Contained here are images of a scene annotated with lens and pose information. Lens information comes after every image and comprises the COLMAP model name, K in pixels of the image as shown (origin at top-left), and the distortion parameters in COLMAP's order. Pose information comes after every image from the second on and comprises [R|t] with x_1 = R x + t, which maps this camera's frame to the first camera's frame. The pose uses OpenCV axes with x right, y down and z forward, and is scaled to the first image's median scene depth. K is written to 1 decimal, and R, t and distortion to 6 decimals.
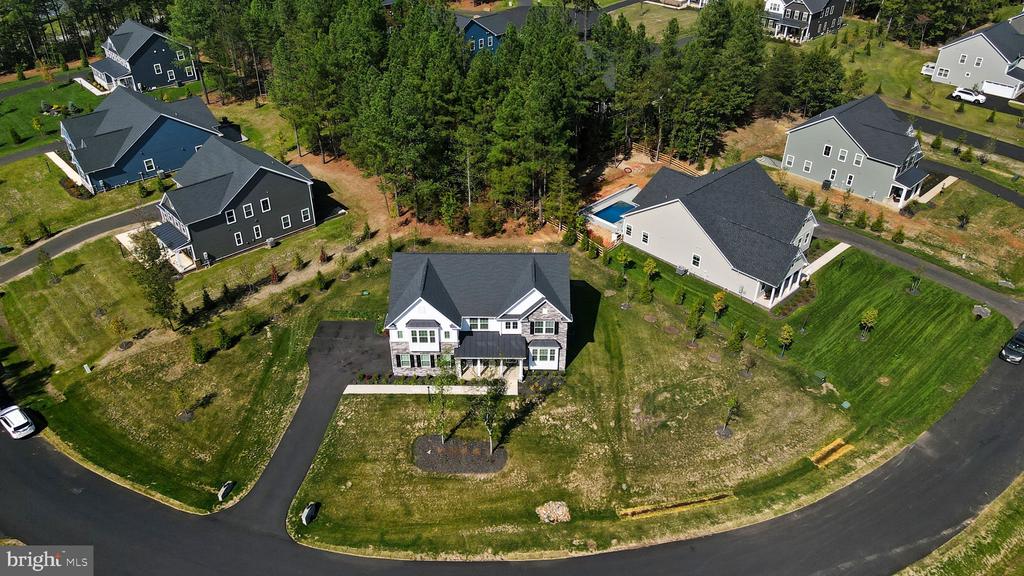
lens RADIAL K [[761.5, 0, 512.5], [0, 761.5, 283.3], [0, 0, 1]] dist [0.008661, 0.017619]
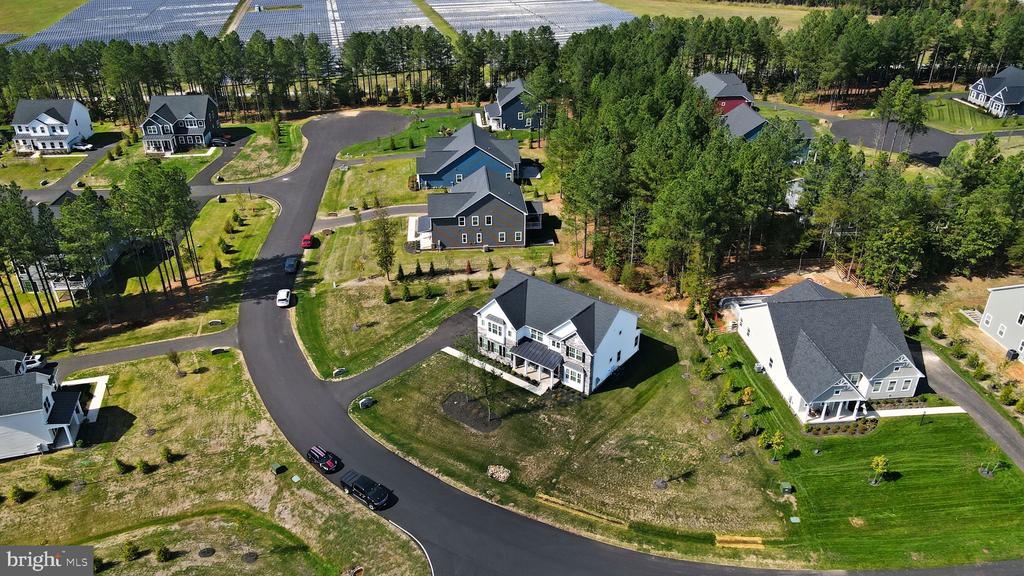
lens RADIAL K [[761.5, 0, 510.6], [0, 761.5, 288.0], [0, 0, 1]] dist [0.008661, 0.017619]
pose [[0.792933, 0.288942, -0.536441, 0.607728], [-0.329832, 0.943810, 0.020825, -0.037100], [0.512316, 0.160423, 0.843681, -0.153048]]
